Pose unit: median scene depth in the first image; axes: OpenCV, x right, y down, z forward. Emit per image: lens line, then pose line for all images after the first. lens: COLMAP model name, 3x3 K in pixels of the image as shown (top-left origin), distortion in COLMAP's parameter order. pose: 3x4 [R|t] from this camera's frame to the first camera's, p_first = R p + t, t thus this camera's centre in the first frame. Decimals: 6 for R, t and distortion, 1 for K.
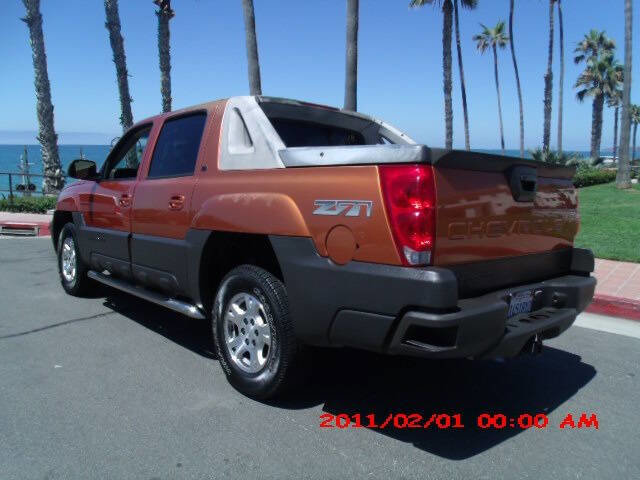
lens RADIAL K [[508.0, 0, 324.7], [0, 508.0, 238.0], [0, 0, 1]] dist [-0.048838, 0.022843]
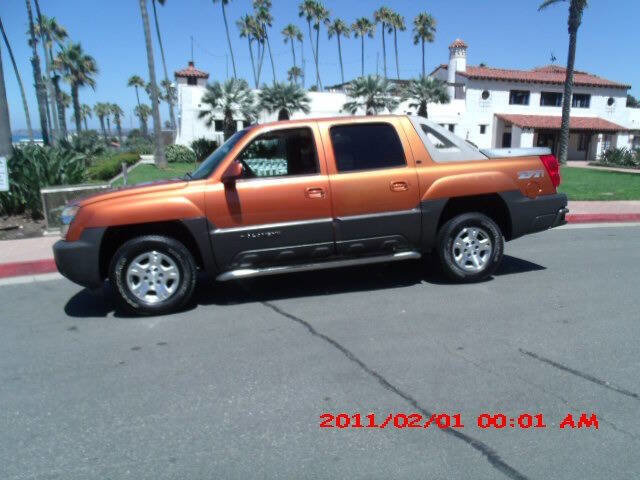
lens RADIAL K [[508.0, 0, 324.7], [0, 508.0, 238.0], [0, 0, 1]] dist [-0.048838, 0.022843]
pose [[0.502402, -0.175926, 0.846547, -1.713012], [0.148131, 0.982119, 0.116188, -0.127020], [-0.851851, 0.067027, 0.519478, 0.435444]]
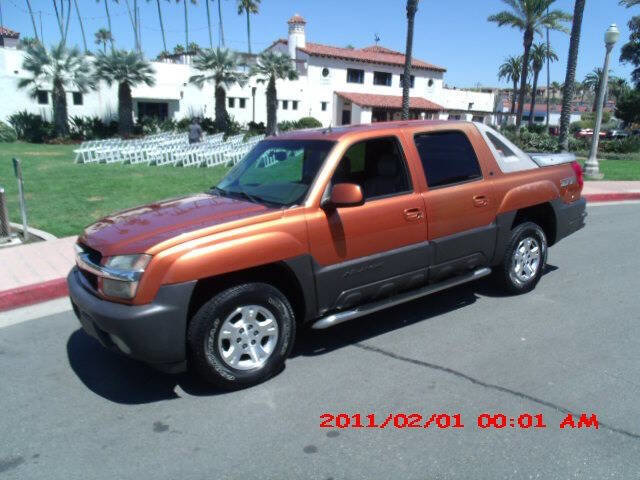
lens RADIAL K [[508.0, 0, 324.7], [0, 508.0, 238.0], [0, 0, 1]] dist [-0.048838, 0.022843]
pose [[0.167098, -0.243417, 0.955420, -1.732032], [0.141697, 0.964913, 0.221054, -0.340945], [-0.975705, 0.098443, 0.195726, 1.173146]]
